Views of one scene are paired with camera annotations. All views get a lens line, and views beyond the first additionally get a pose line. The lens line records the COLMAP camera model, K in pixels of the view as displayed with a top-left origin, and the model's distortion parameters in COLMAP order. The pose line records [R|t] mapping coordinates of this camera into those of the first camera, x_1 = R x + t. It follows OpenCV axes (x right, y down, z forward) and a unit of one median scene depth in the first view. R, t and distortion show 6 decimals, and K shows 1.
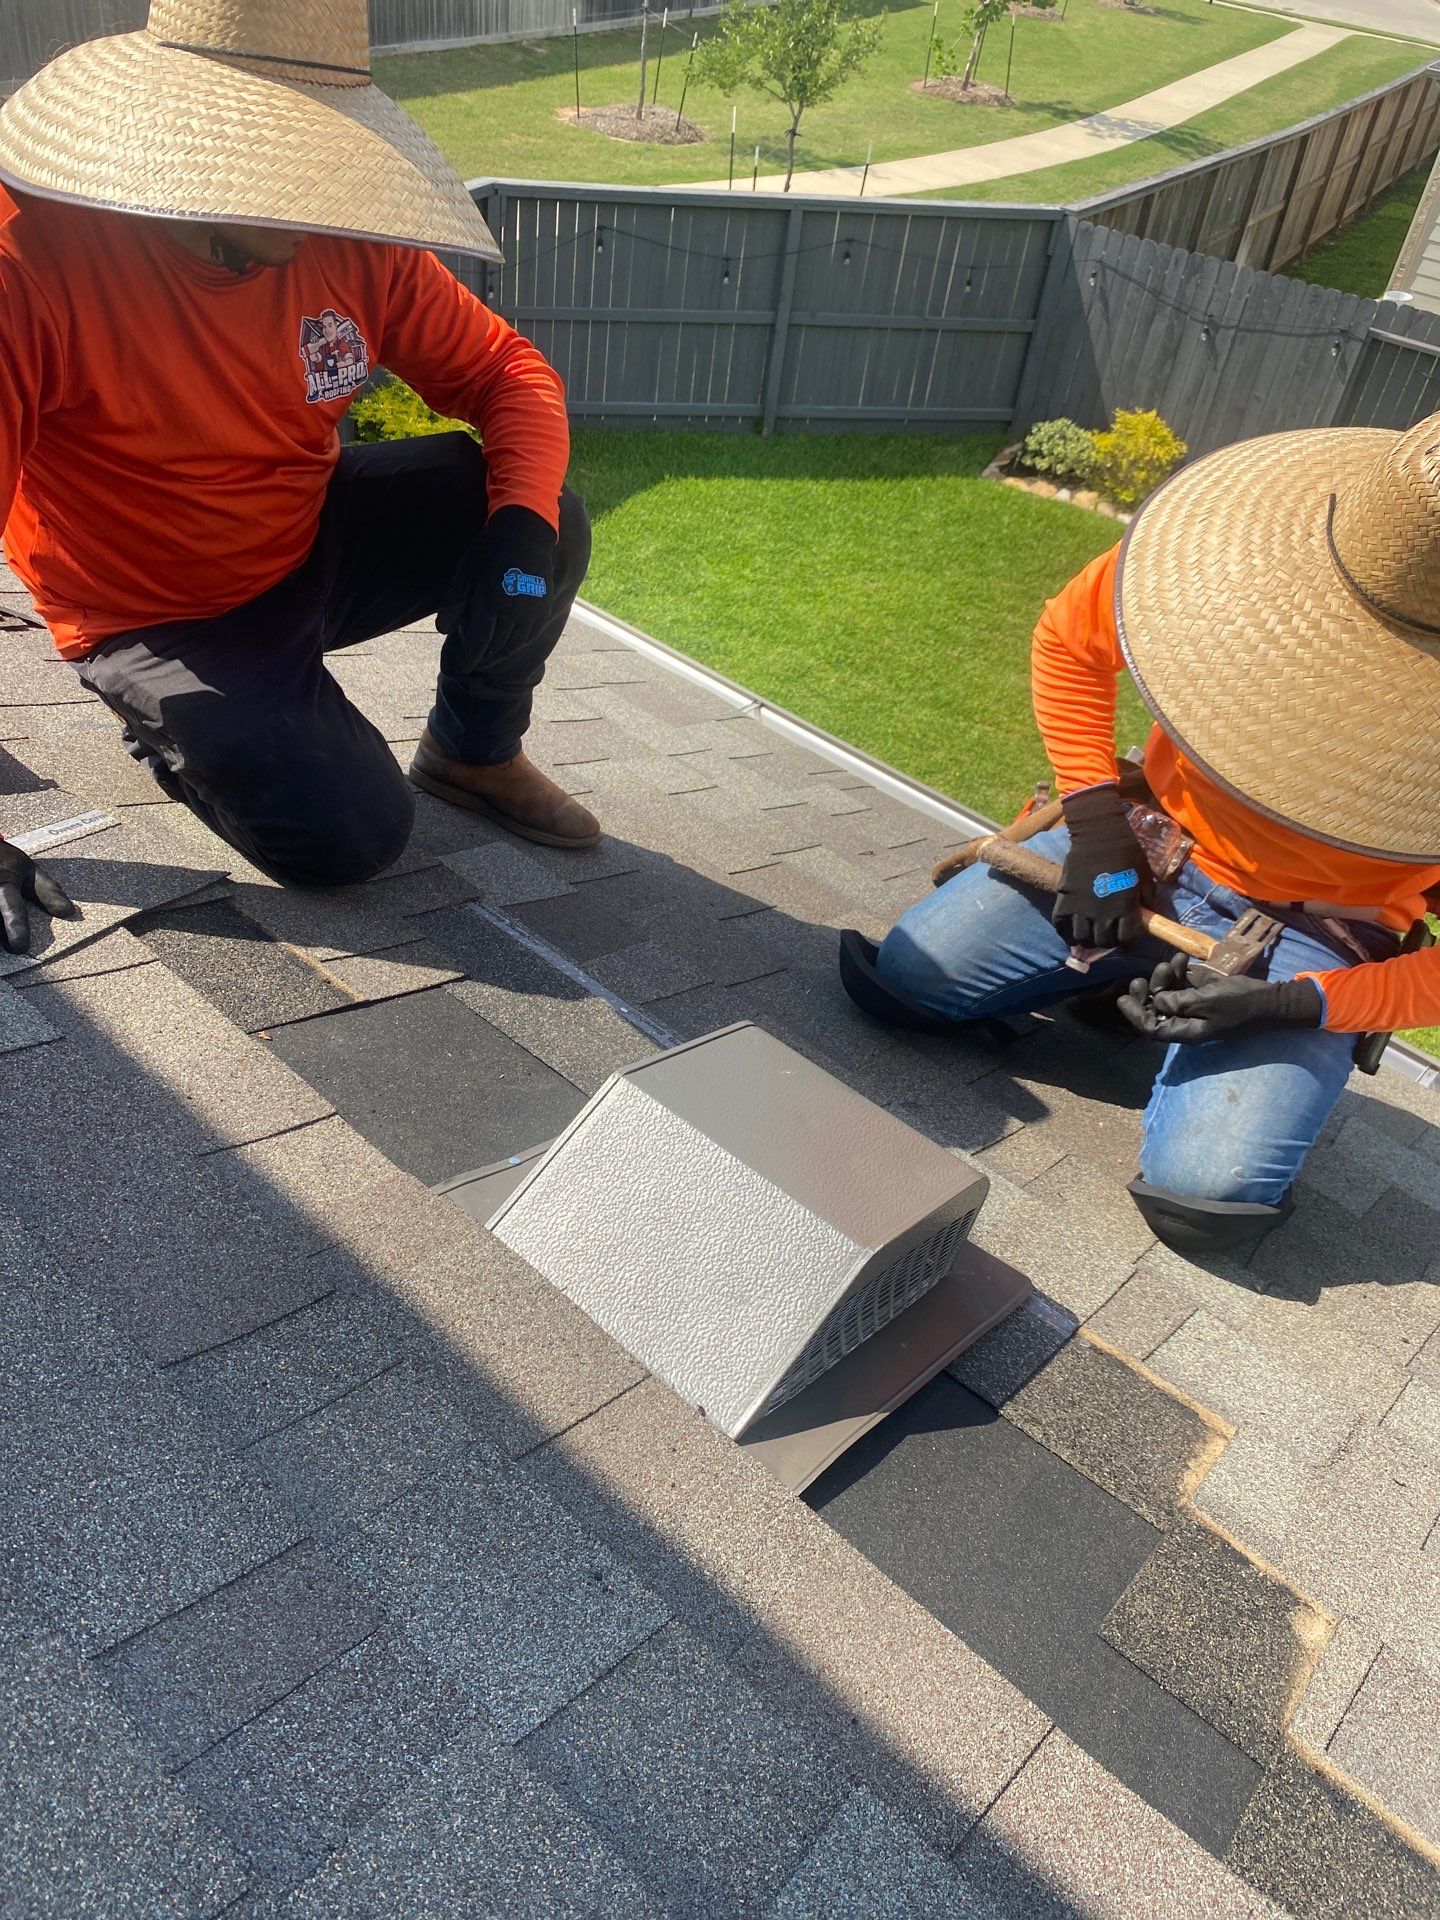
lens RADIAL K [[1472.7, 0, 727.1], [0, 1472.7, 944.8], [0, 0, 1]] dist [0.019513, -0.021502]
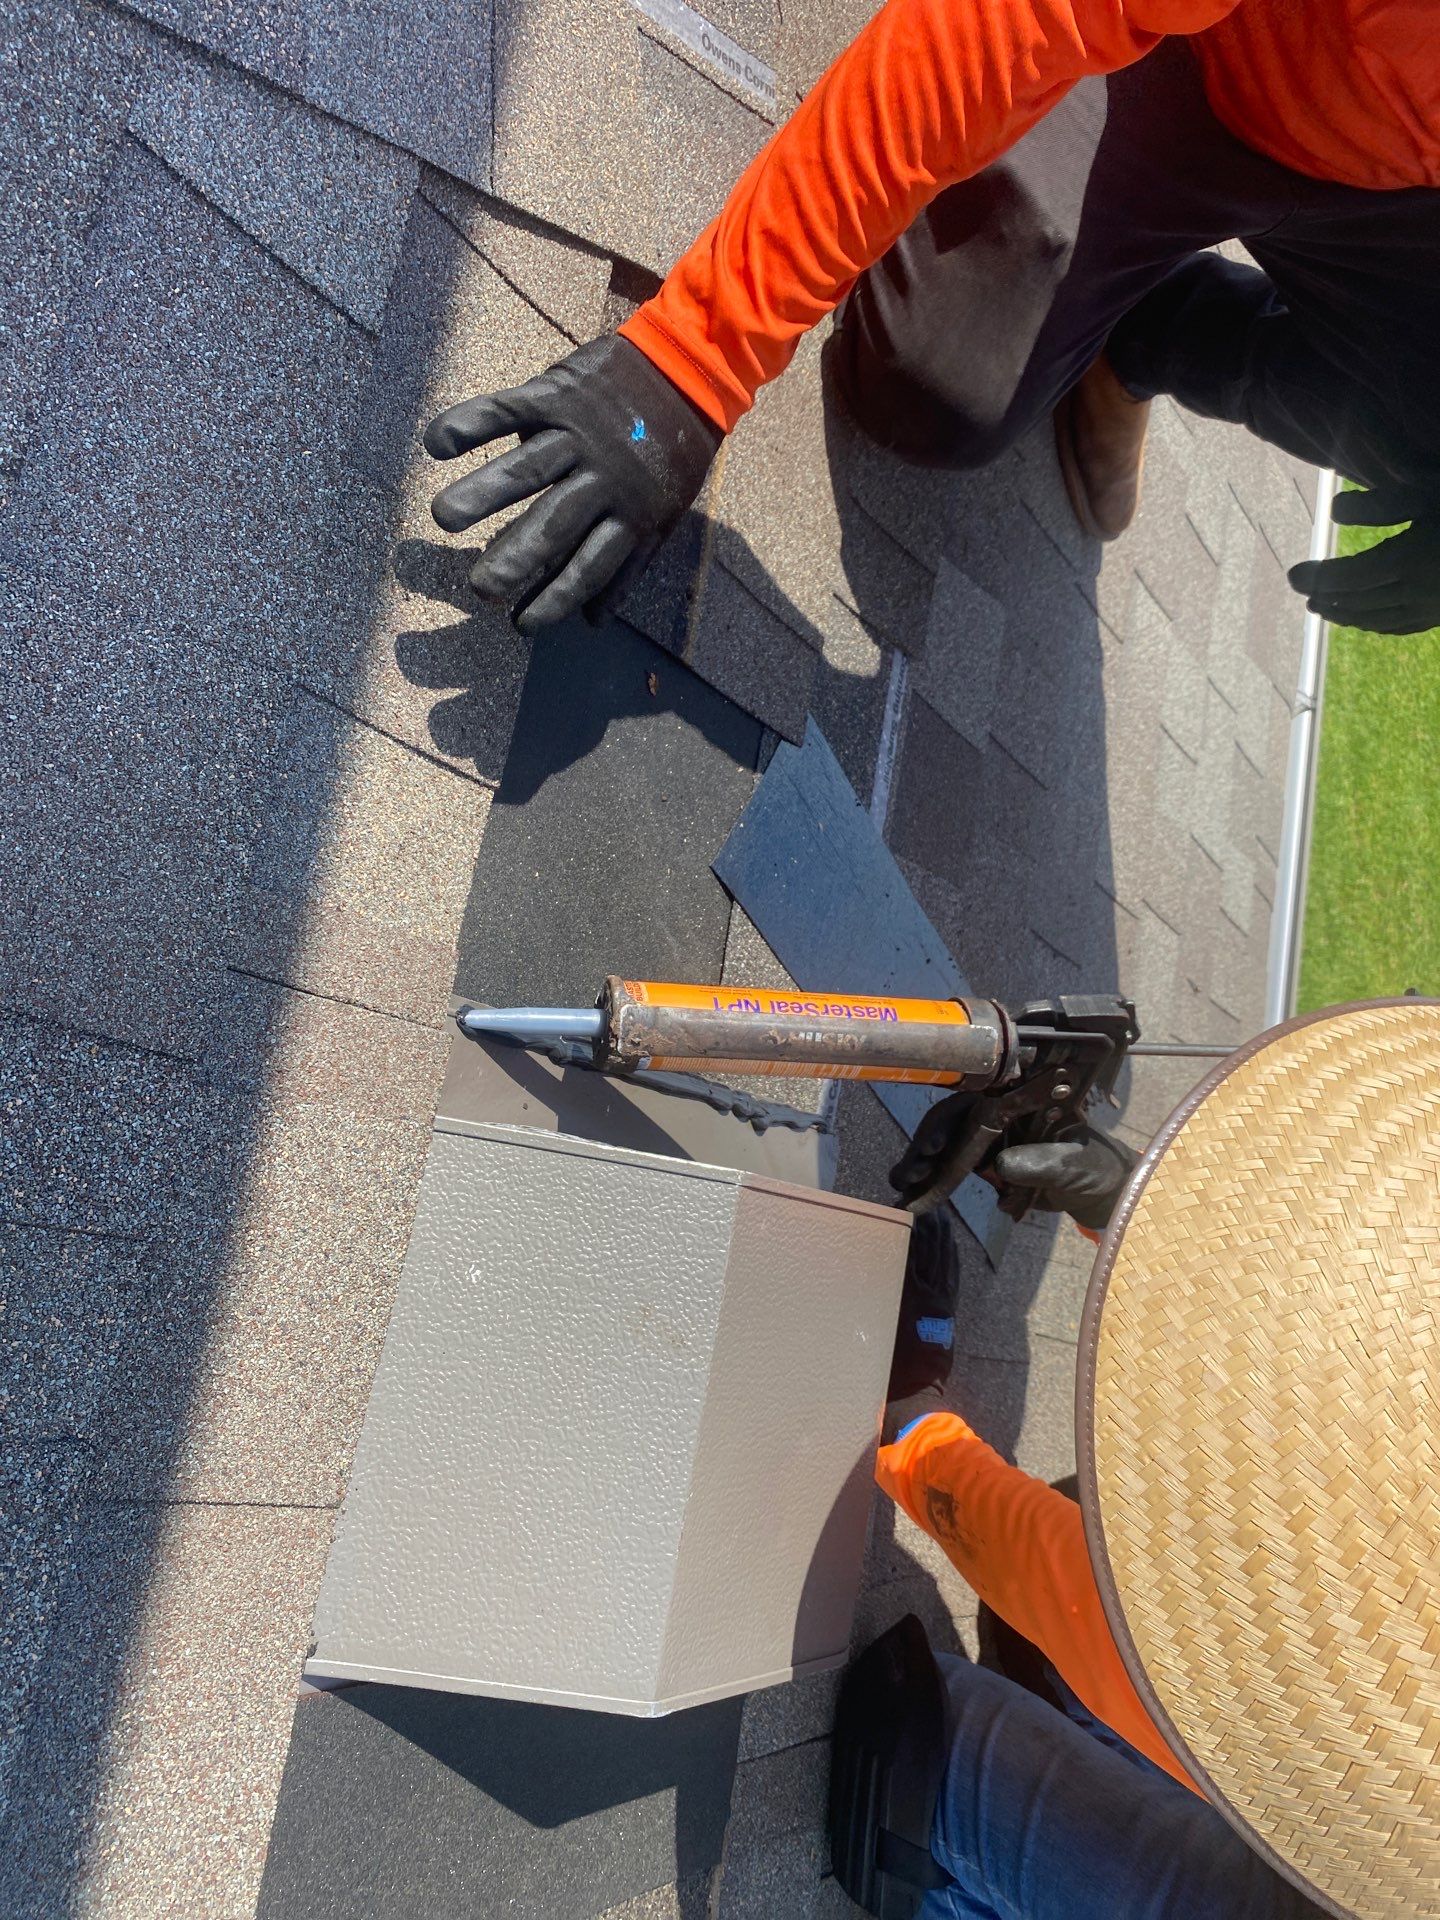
lens RADIAL K [[1472.7, 0, 698.0], [0, 1472.7, 927.7], [0, 0, 1]] dist [0.019513, -0.021502]
pose [[0.451819, 0.885586, 0.107687, -0.249423], [-0.870896, 0.411683, 0.268435, -0.107321], [0.193389, -0.215068, 0.957260, 0.421943]]
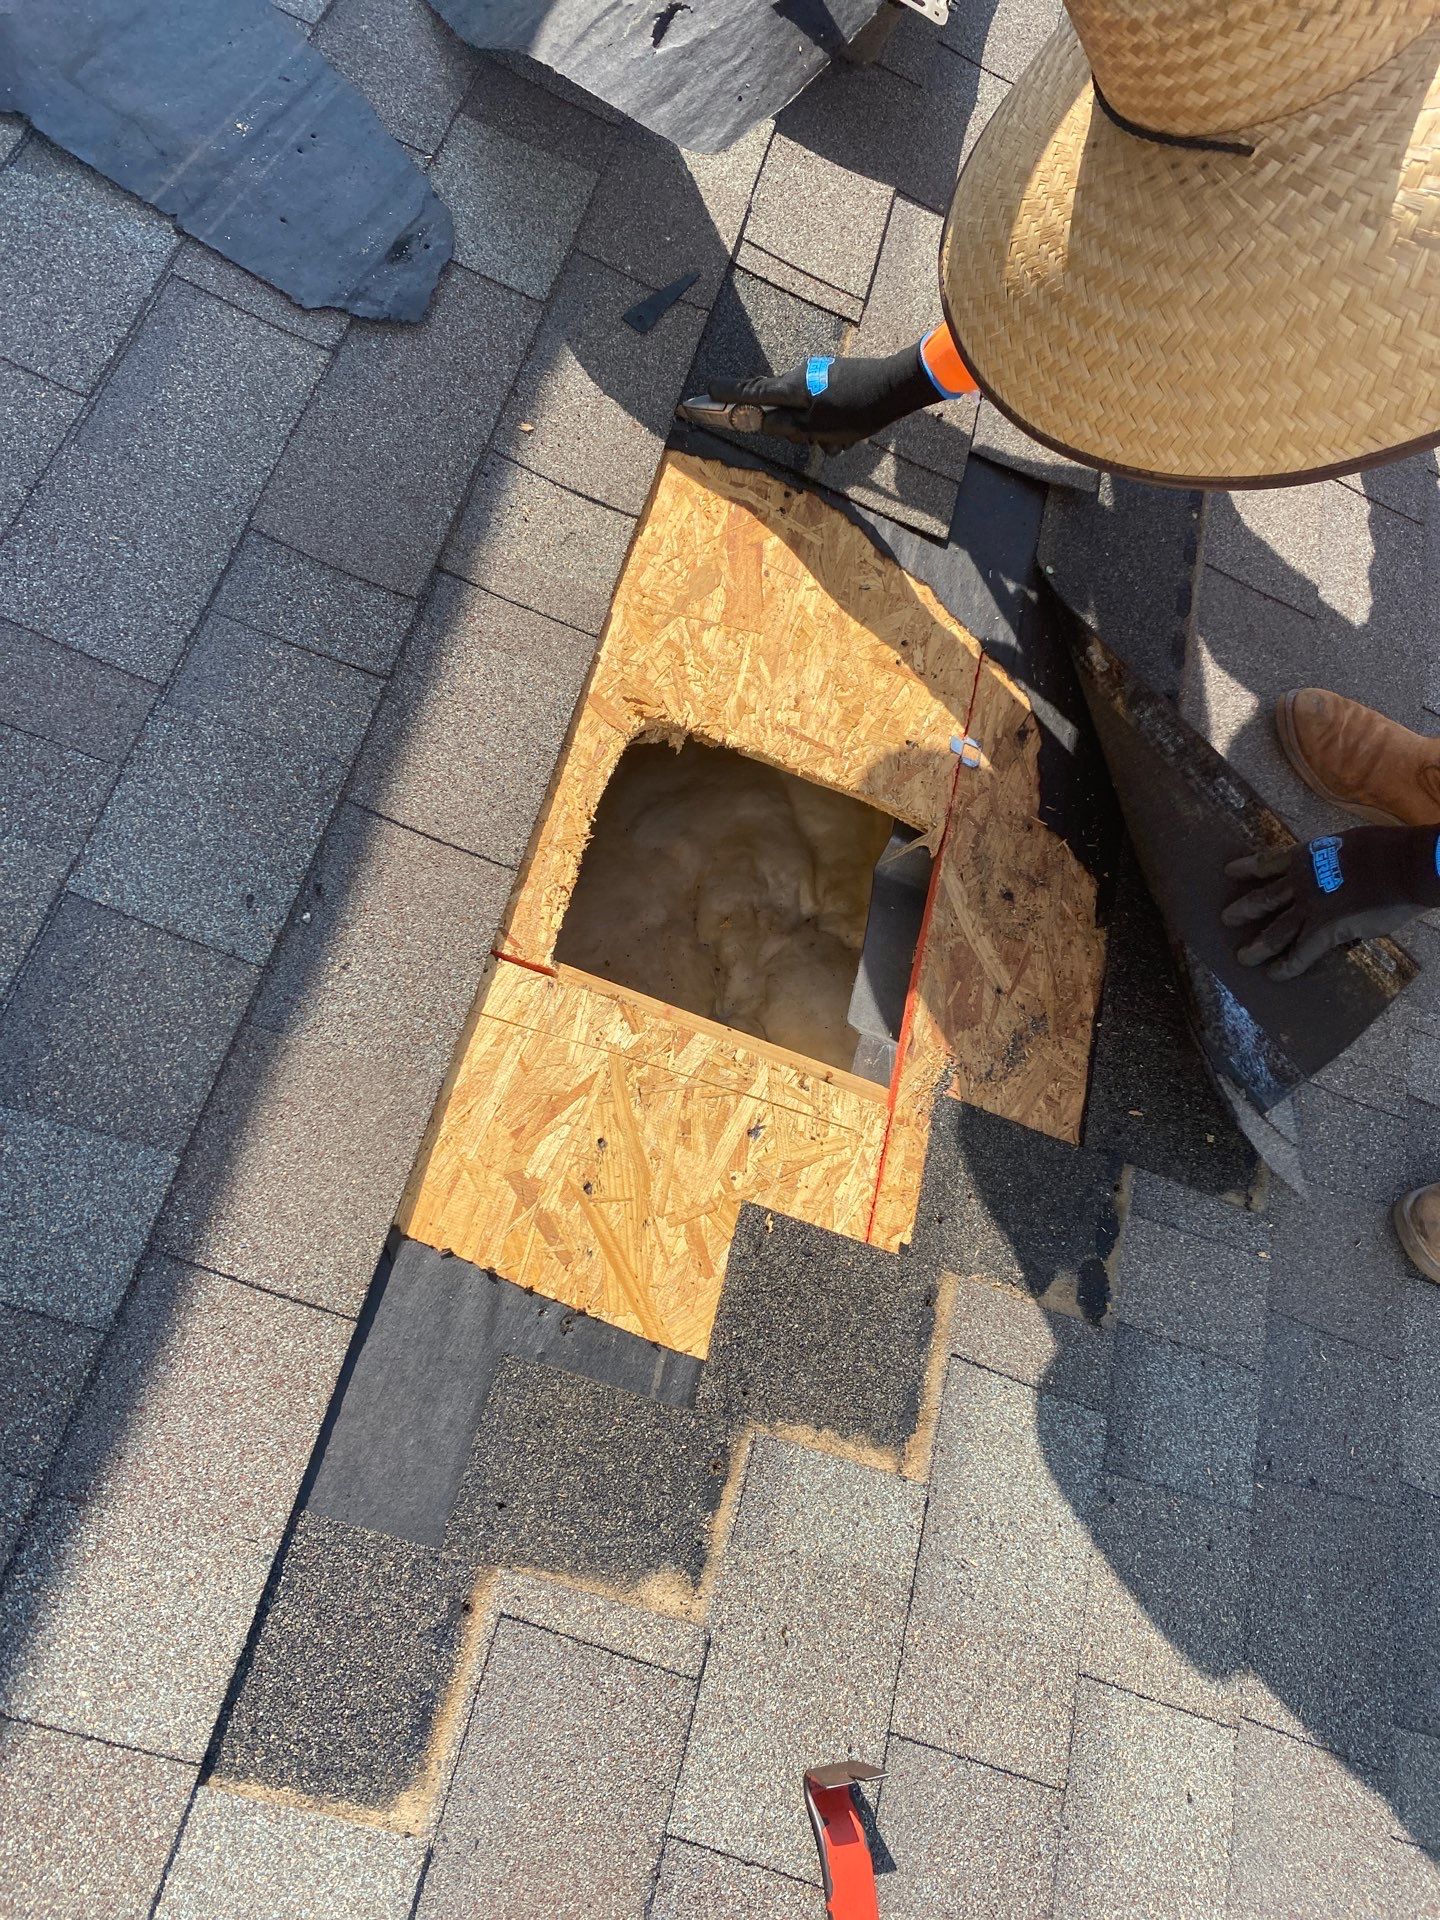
lens RADIAL K [[1472.7, 0, 723.4], [0, 1472.7, 926.5], [0, 0, 1]] dist [0.019513, -0.021502]
pose [[0.462519, 0.742697, -0.484229, 0.491653], [-0.566238, 0.667708, 0.483260, -0.236206], [0.682239, 0.050672, 0.729371, 0.313113]]
